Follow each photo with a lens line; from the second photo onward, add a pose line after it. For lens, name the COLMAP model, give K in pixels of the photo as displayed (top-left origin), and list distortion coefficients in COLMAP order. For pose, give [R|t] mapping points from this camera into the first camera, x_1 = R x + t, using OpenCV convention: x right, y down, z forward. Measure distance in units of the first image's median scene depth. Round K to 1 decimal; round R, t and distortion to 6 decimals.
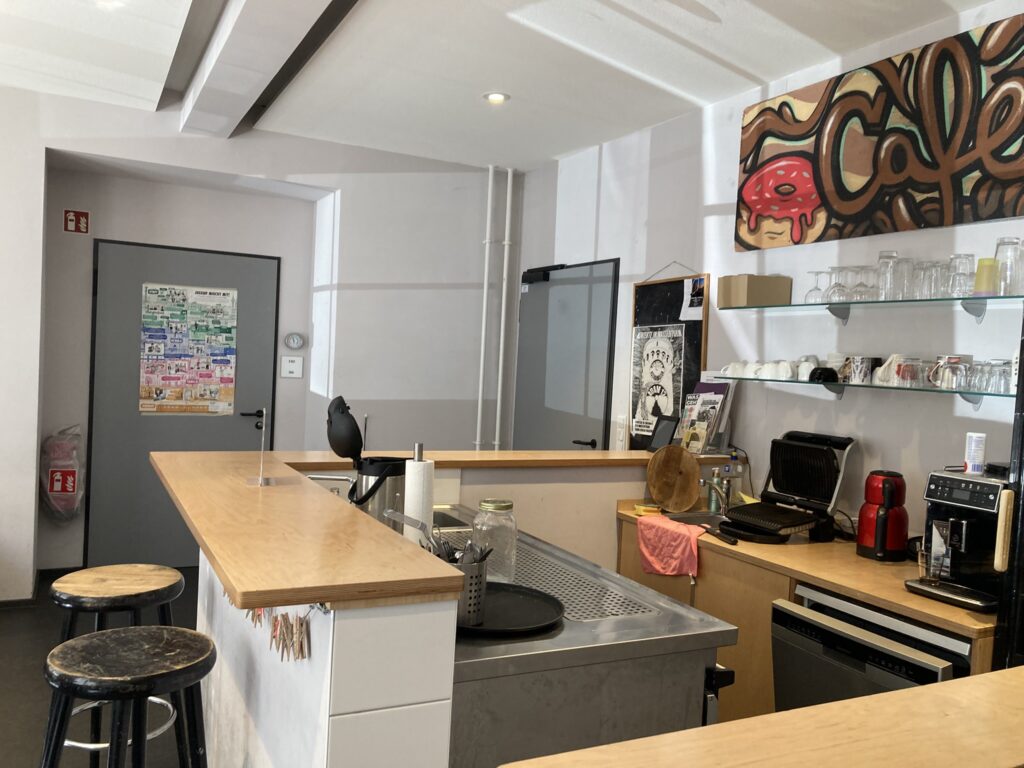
lens RADIAL K [[811.7, 0, 508.2], [0, 811.7, 390.9], [0, 0, 1]] dist [0.017827, -0.058243]
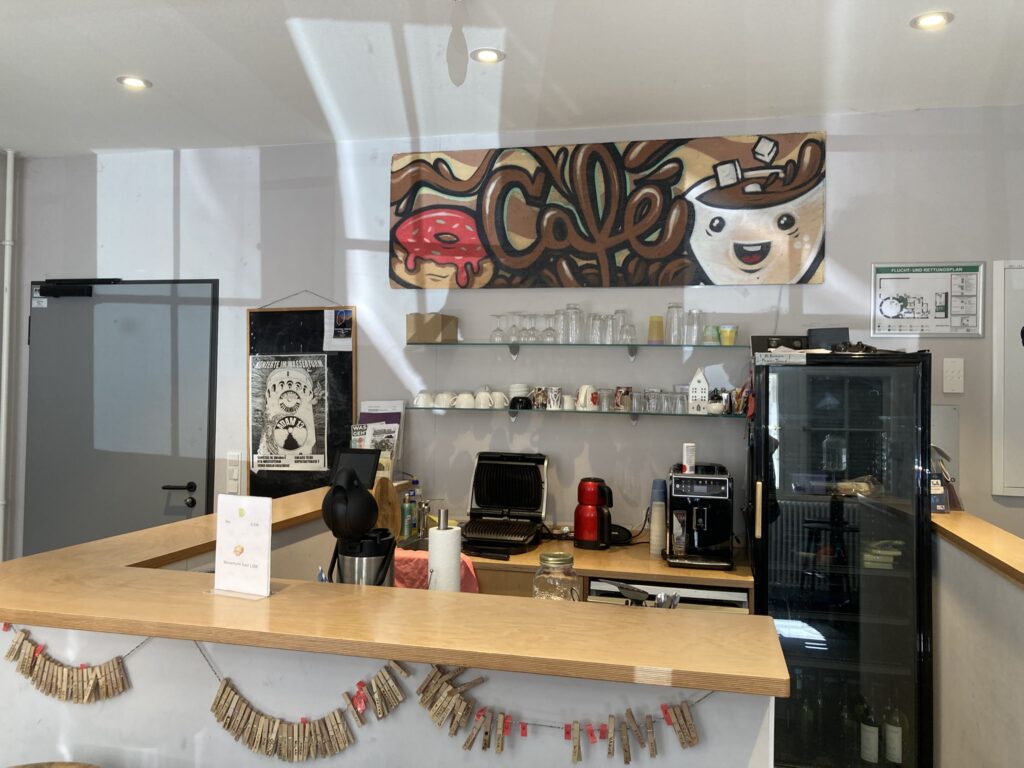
lens RADIAL K [[811.7, 0, 514.1], [0, 811.7, 382.1], [0, 0, 1]] dist [0.017827, -0.058243]
pose [[0.648510, -0.029673, 0.760627, -0.455897], [0.043635, 0.999046, 0.001771, -0.046837], [-0.759954, 0.032042, 0.649186, 0.209330]]
